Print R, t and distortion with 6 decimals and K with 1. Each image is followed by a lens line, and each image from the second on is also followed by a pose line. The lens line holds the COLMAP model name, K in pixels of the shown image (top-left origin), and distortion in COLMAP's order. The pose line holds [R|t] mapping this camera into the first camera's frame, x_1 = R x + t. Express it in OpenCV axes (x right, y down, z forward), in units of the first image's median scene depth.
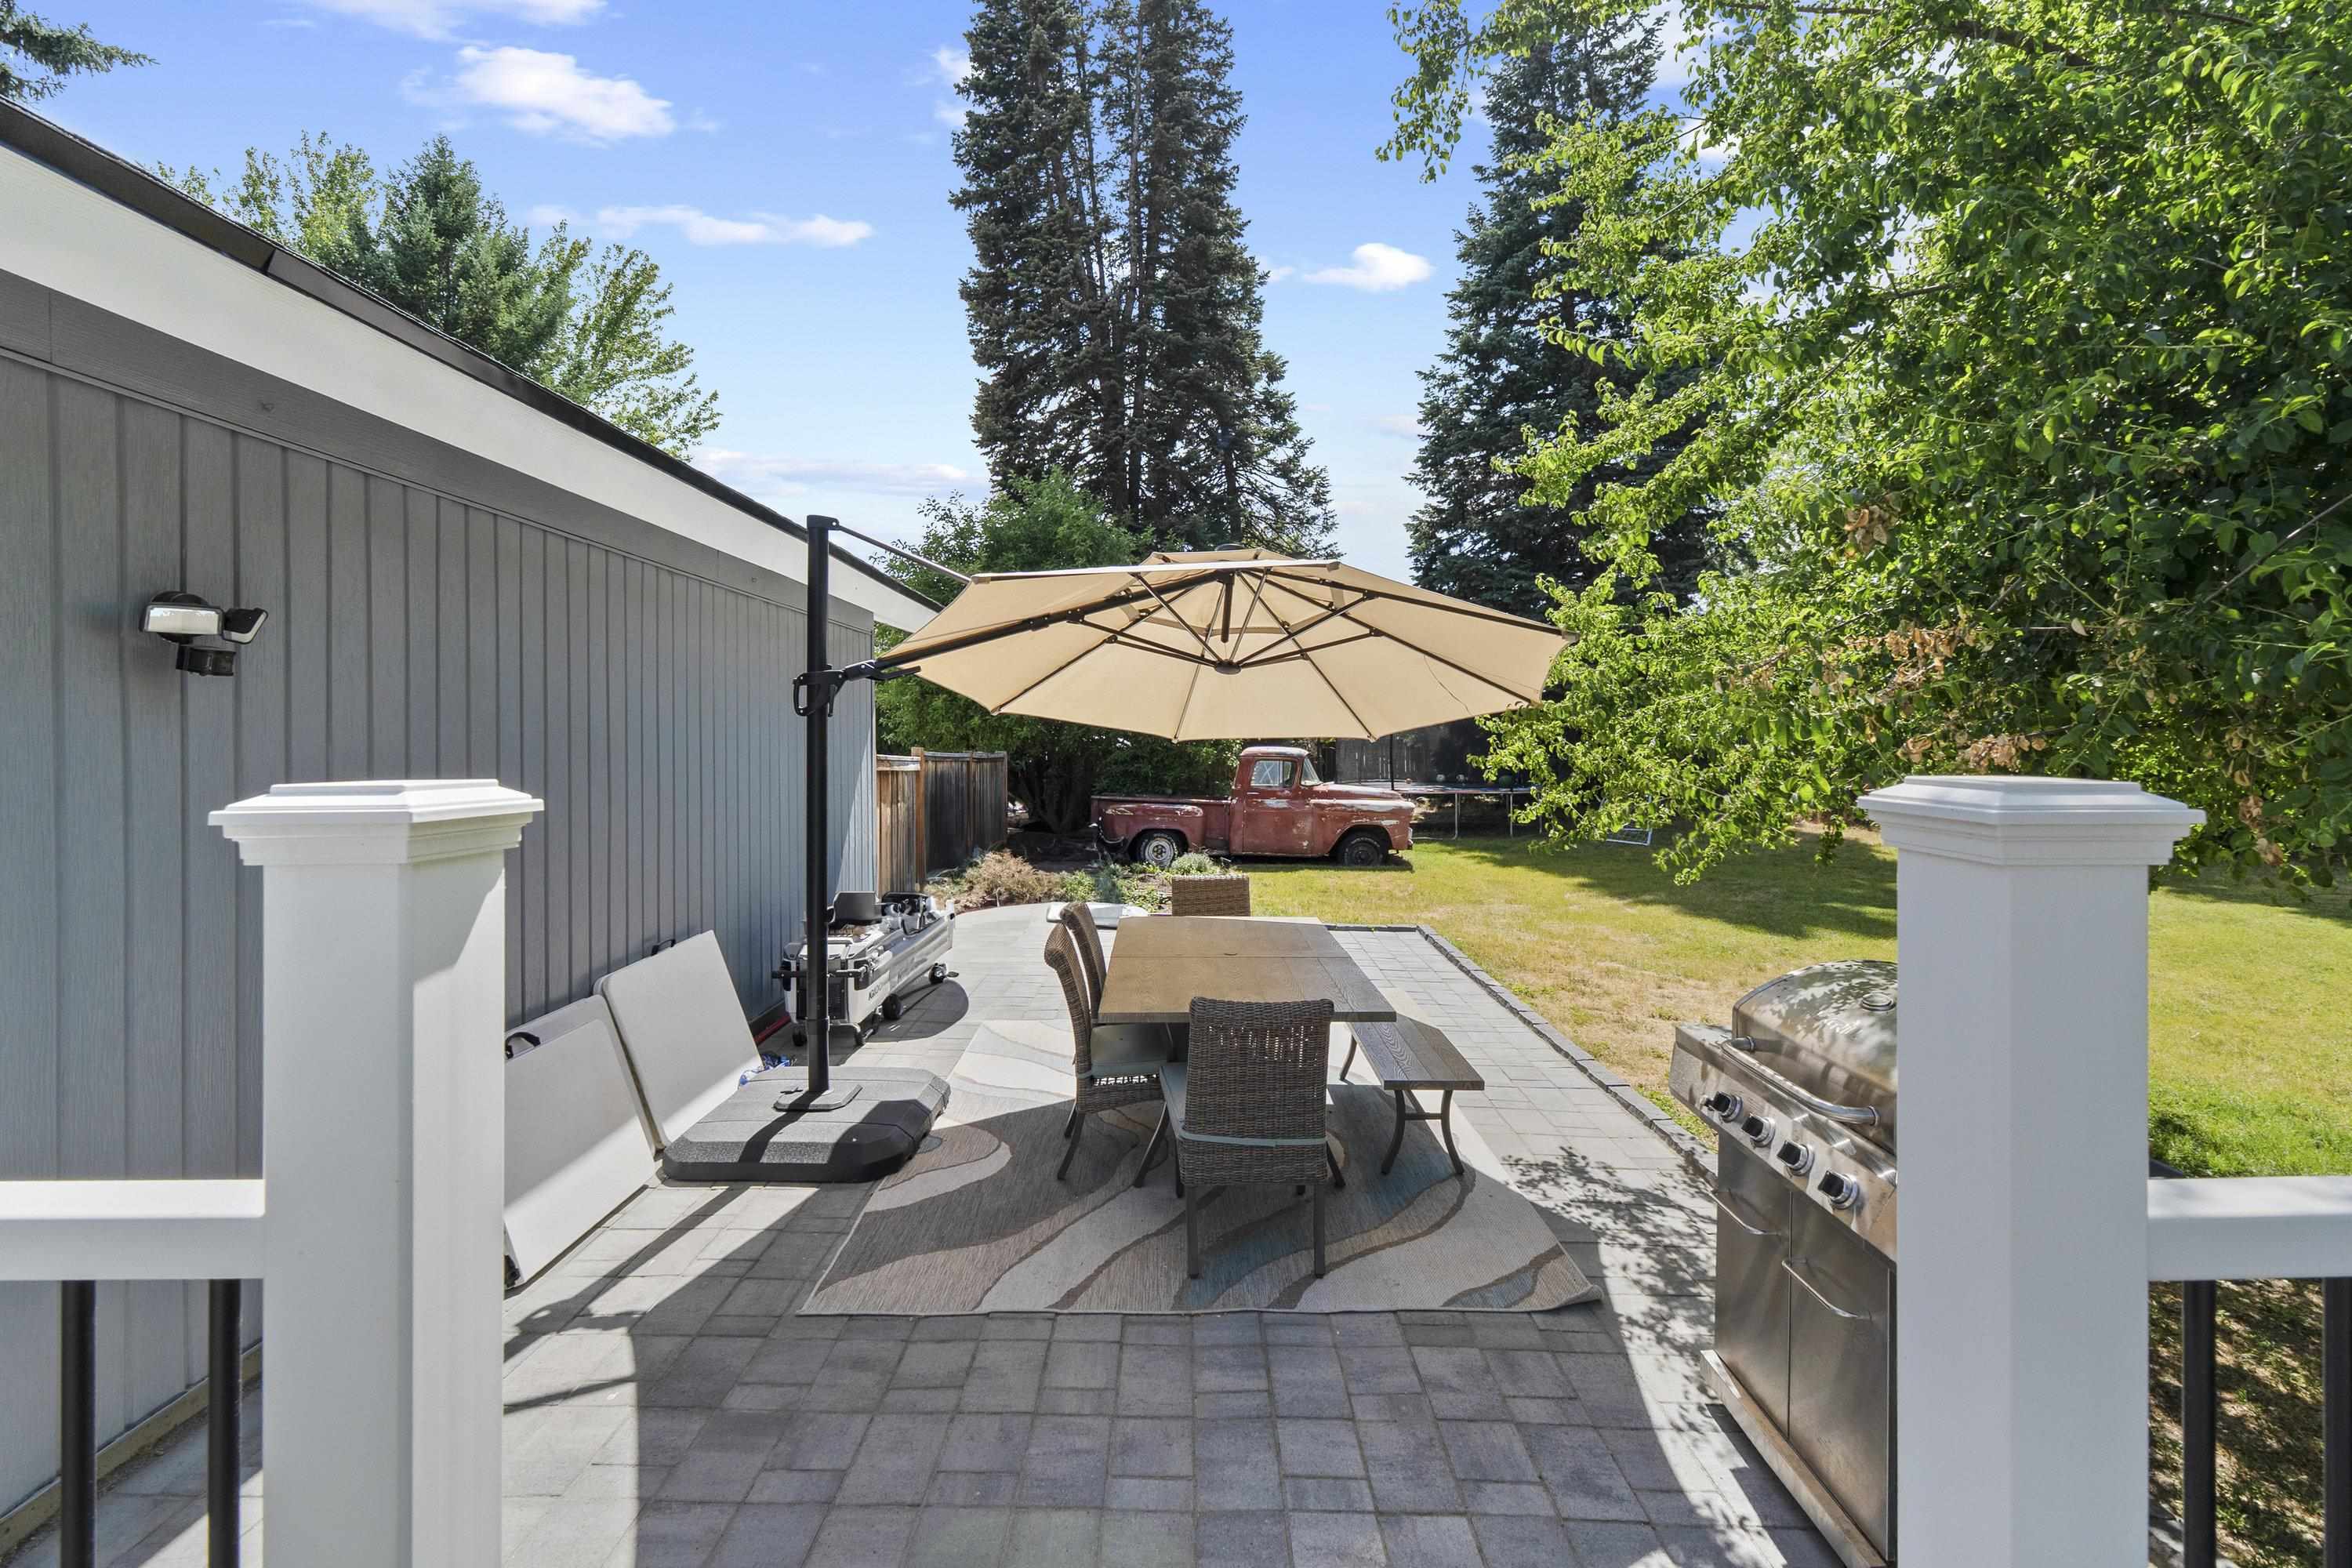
lens RADIAL K [[998.6, 0, 1186.3], [0, 998.6, 740.4], [0, 0, 1]] dist [0.019137, 0.000051]
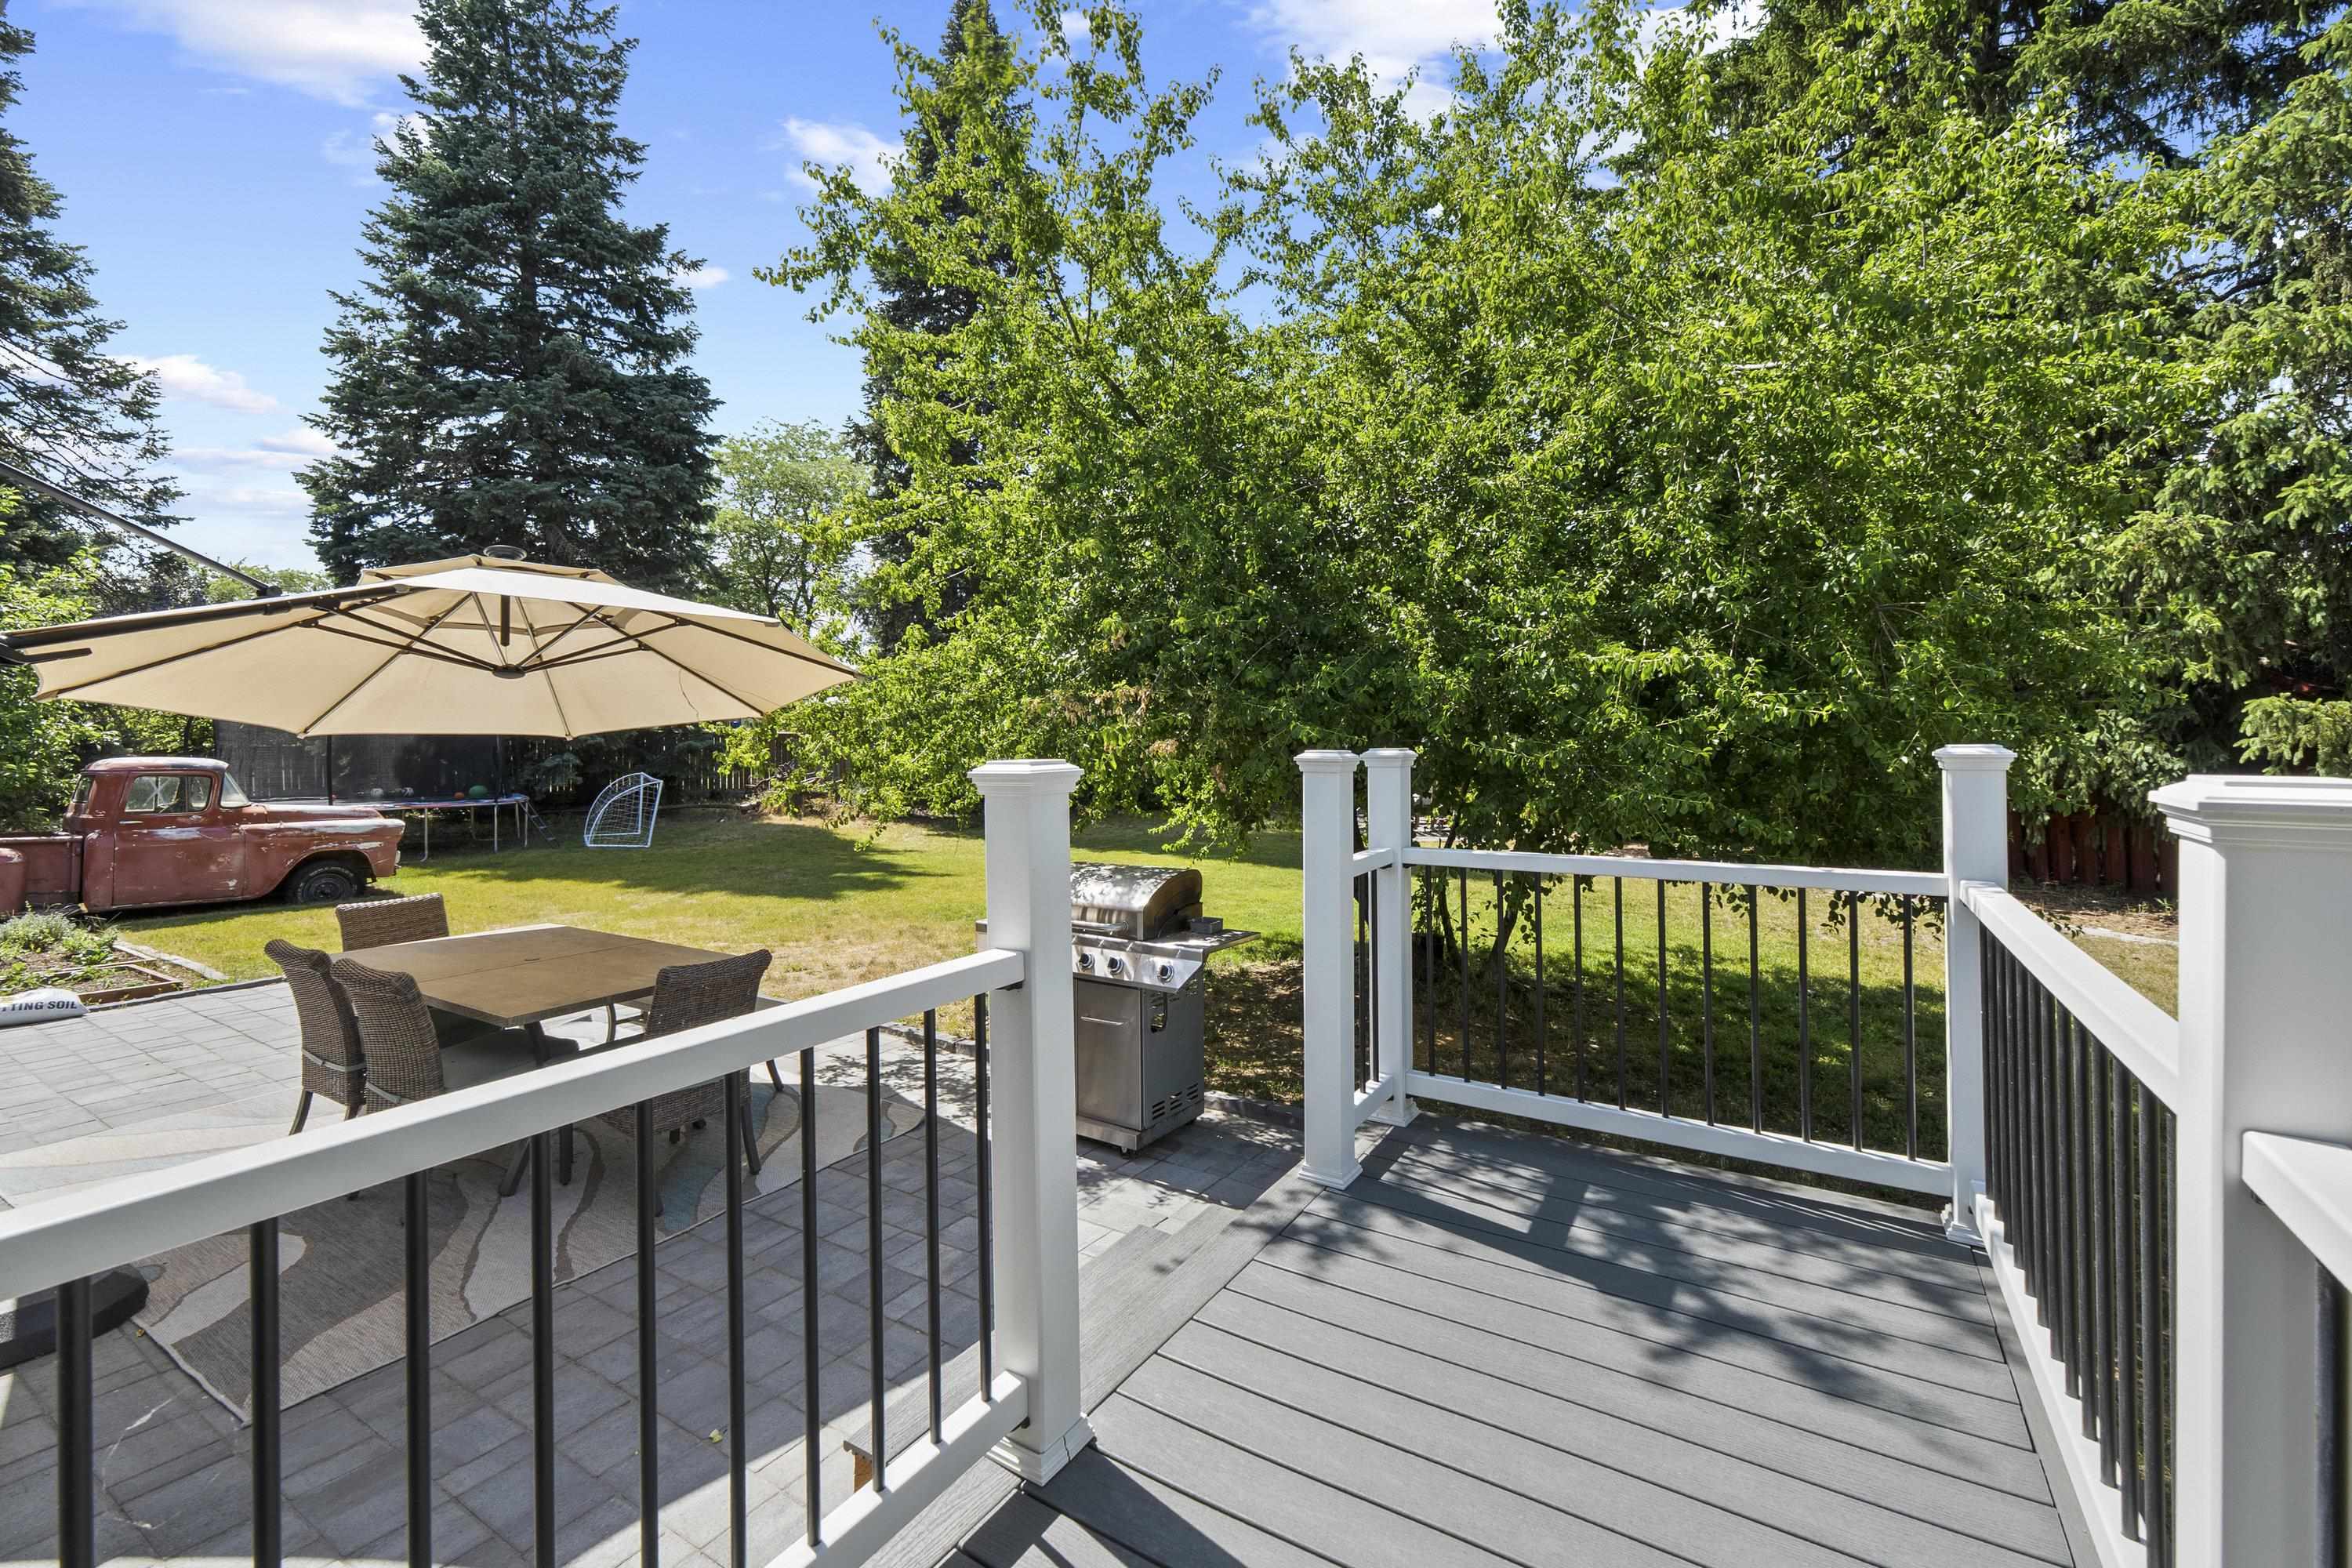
lens RADIAL K [[998.6, 0, 1186.3], [0, 998.6, 740.4], [0, 0, 1]] dist [0.019137, 0.000051]
pose [[0.528385, -0.001407, 0.849004, -0.100384], [0.006700, 0.999974, -0.002512, 0.000782], [-0.848979, 0.007016, 0.528381, -0.017025]]
